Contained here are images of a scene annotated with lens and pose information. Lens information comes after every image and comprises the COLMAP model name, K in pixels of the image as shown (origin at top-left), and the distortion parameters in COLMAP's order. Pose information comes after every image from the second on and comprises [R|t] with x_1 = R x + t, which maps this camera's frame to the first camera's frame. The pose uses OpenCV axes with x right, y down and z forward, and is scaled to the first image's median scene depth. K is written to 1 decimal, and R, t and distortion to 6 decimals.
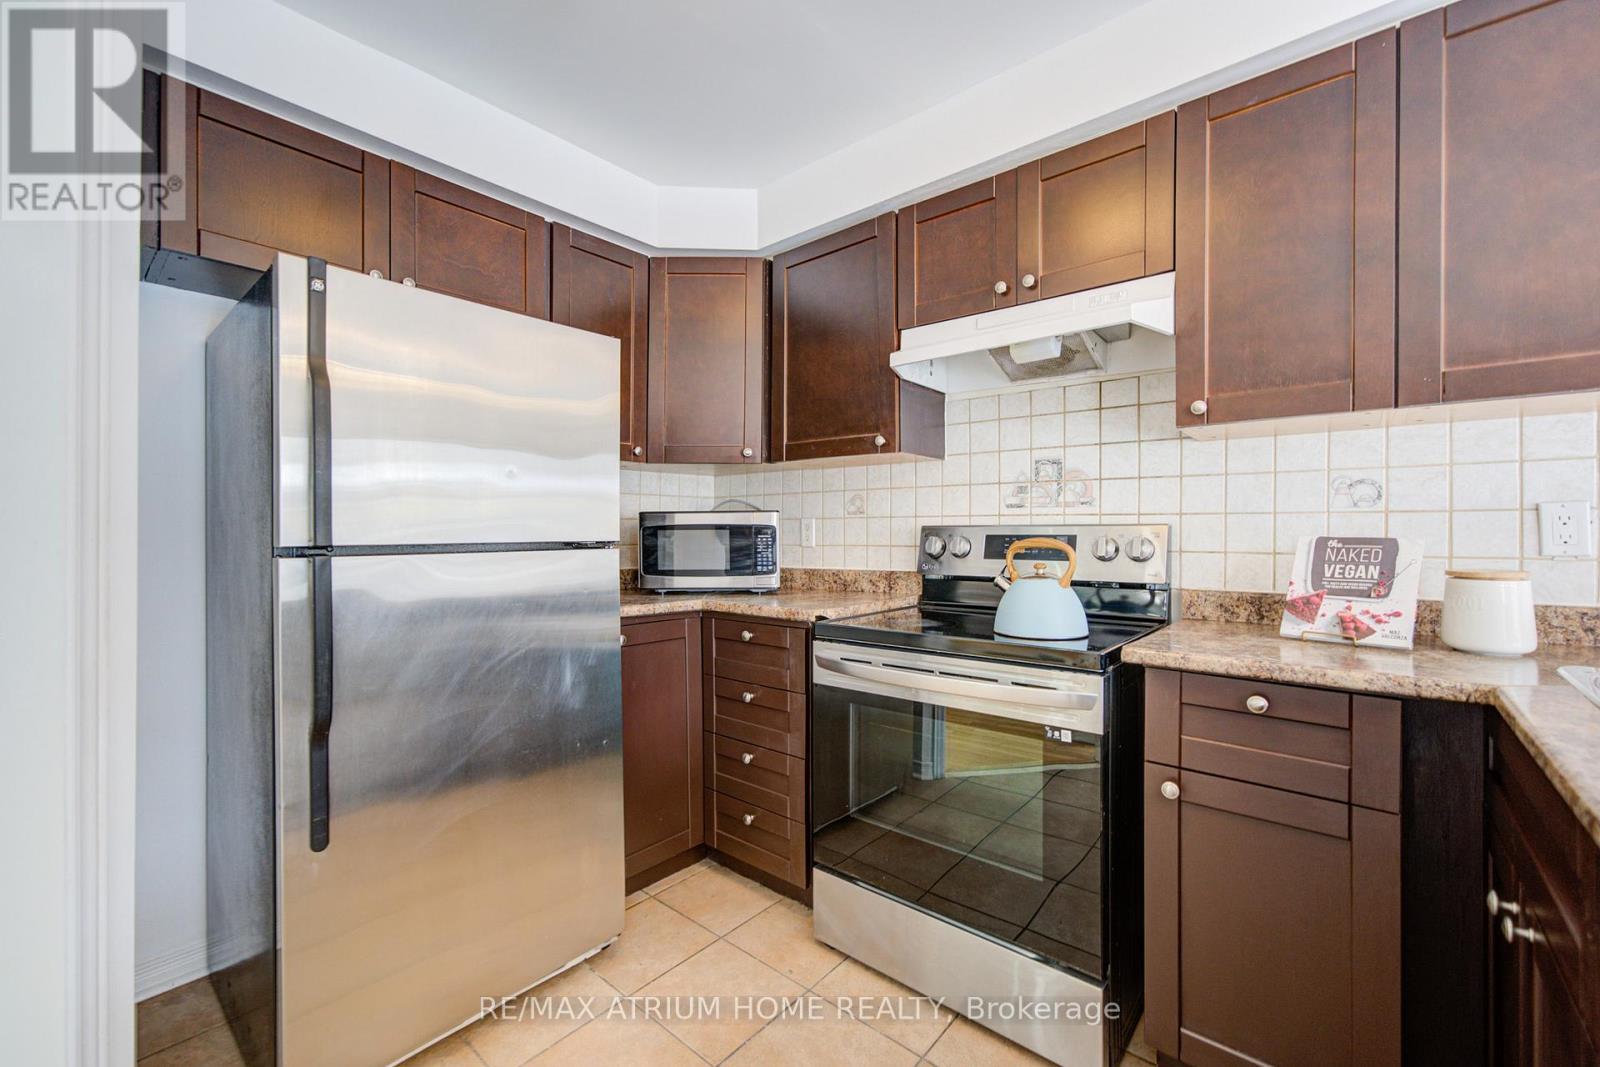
lens RADIAL K [[656.7, 0, 783.9], [0, 656.7, 533.9], [0, 0, 1]] dist [-0.021015, 0.011216]
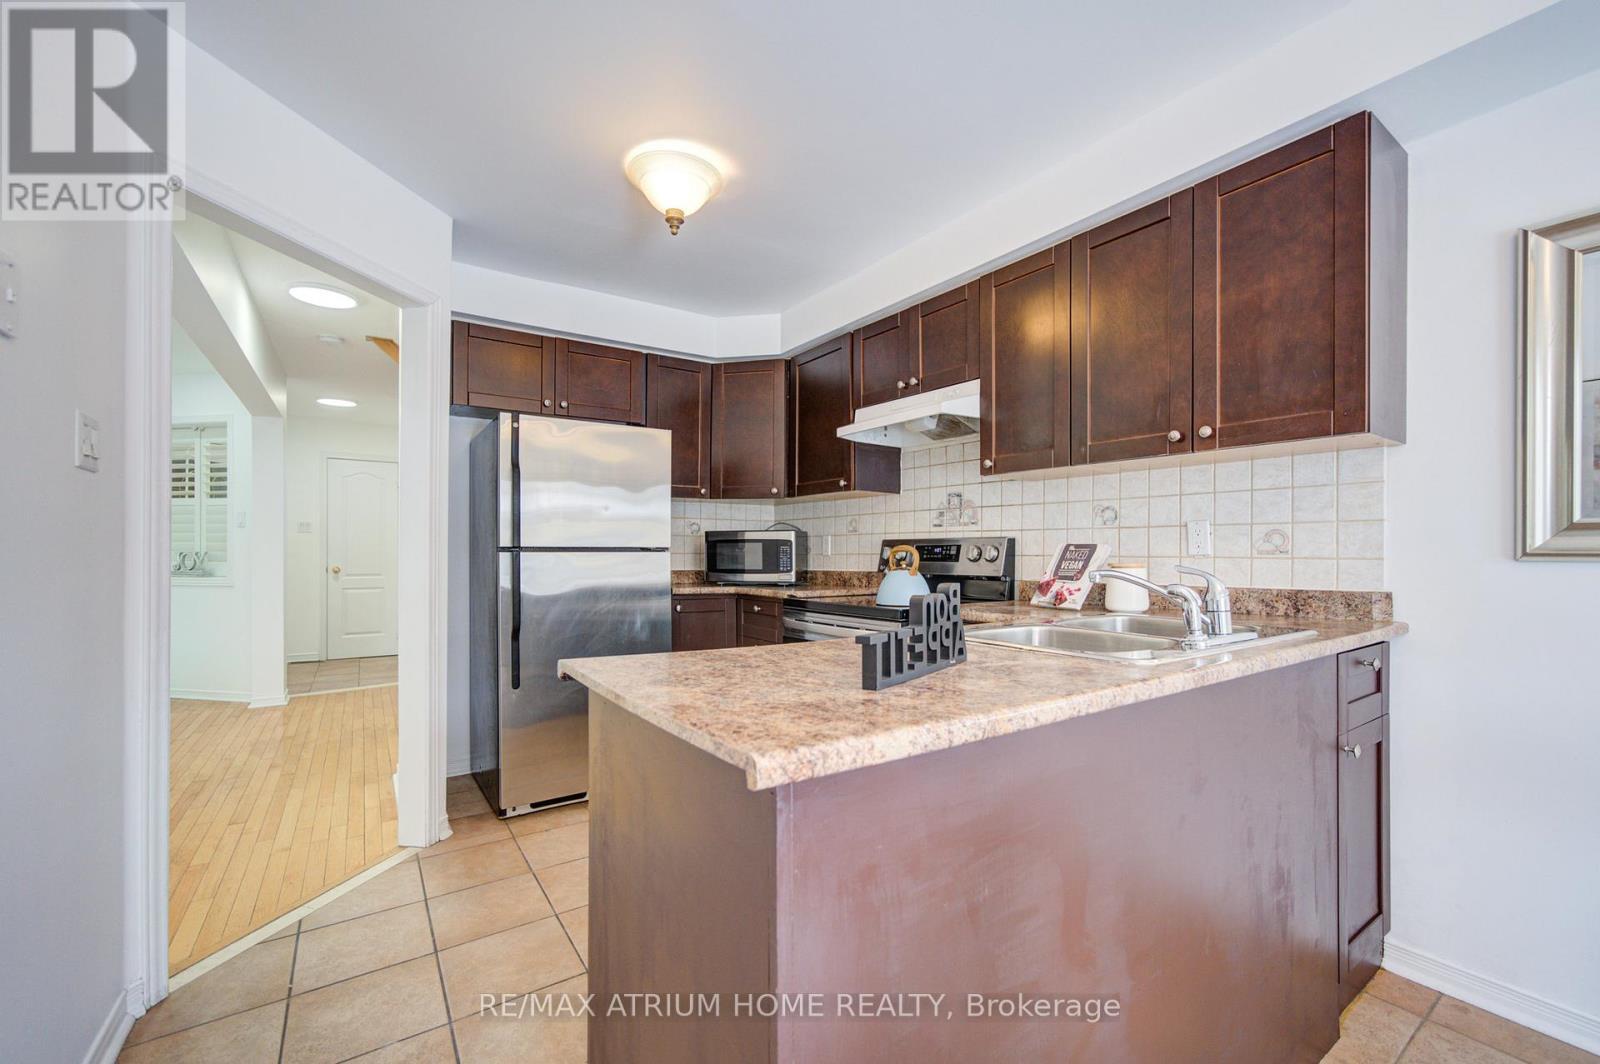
lens RADIAL K [[656.7, 0, 791.0], [0, 656.7, 558.8], [0, 0, 1]] dist [-0.021015, 0.011216]
pose [[0.967001, 0.005878, -0.254706, 0.480835], [-0.004147, 0.999965, 0.007333, 0.025795], [0.254740, -0.006035, 0.966991, -0.576931]]
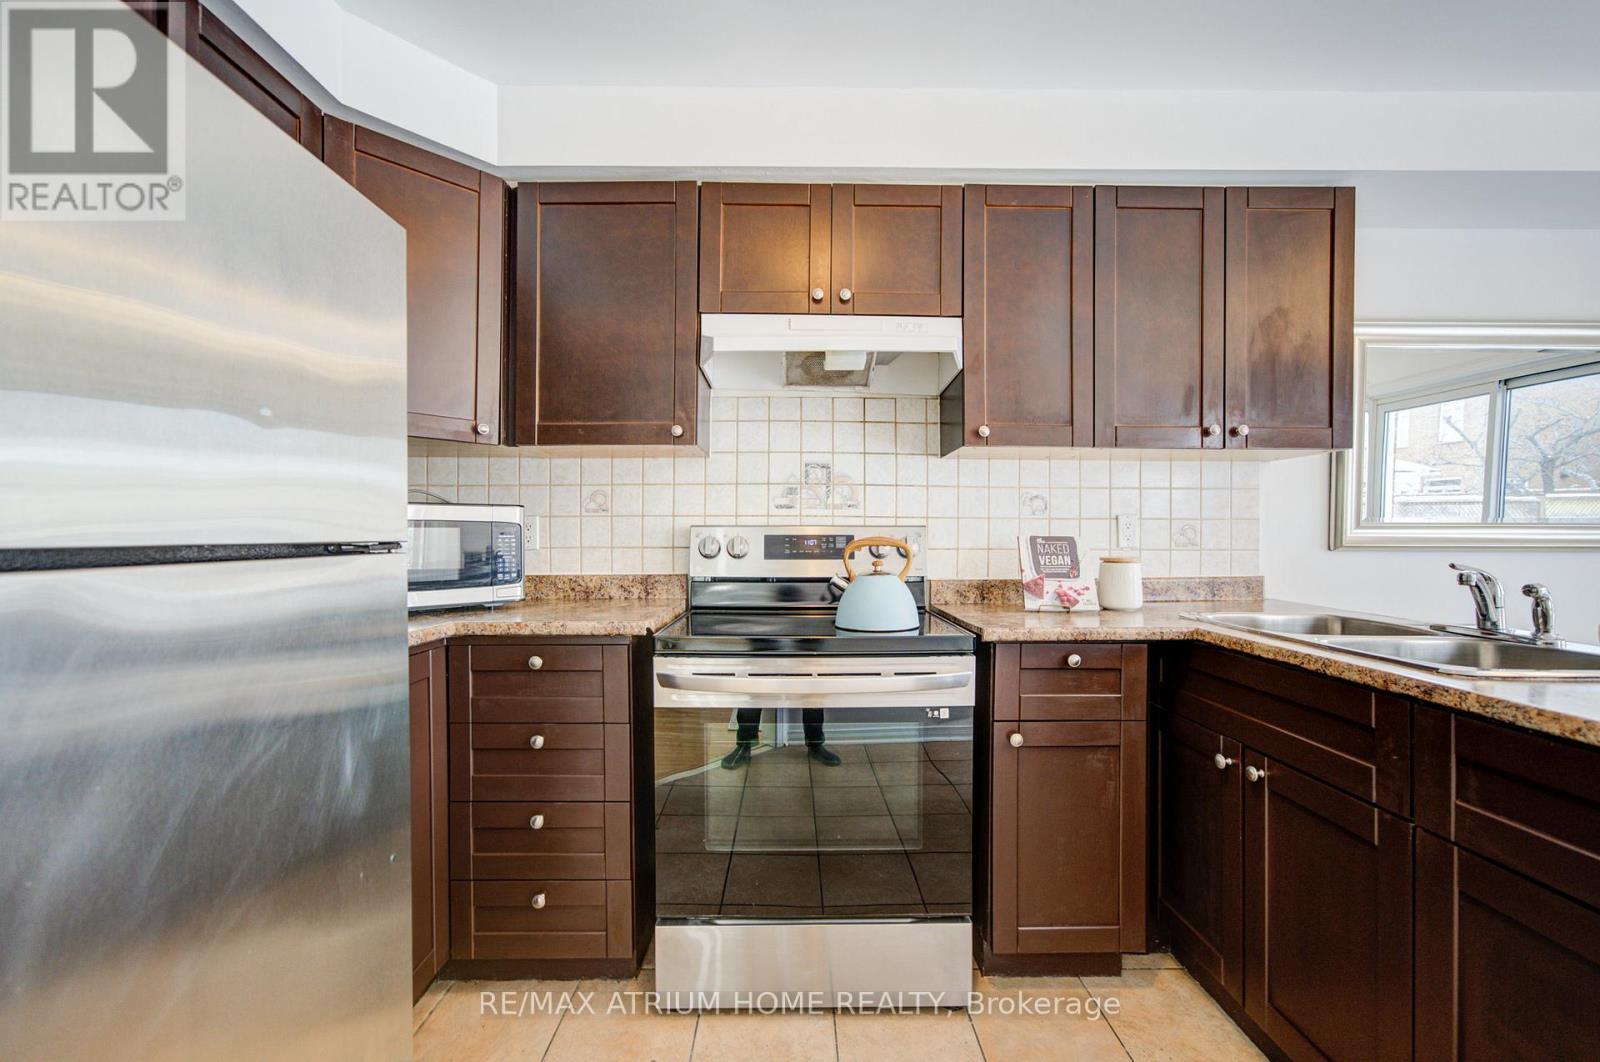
lens RADIAL K [[656.7, 0, 791.4], [0, 656.7, 539.1], [0, 0, 1]] dist [-0.021015, 0.011216]
pose [[0.745021, -0.000800, 0.667041, -0.389385], [-0.001332, 0.999996, 0.002687, 0.006698], [-0.667040, -0.002891, 0.745016, 0.256654]]
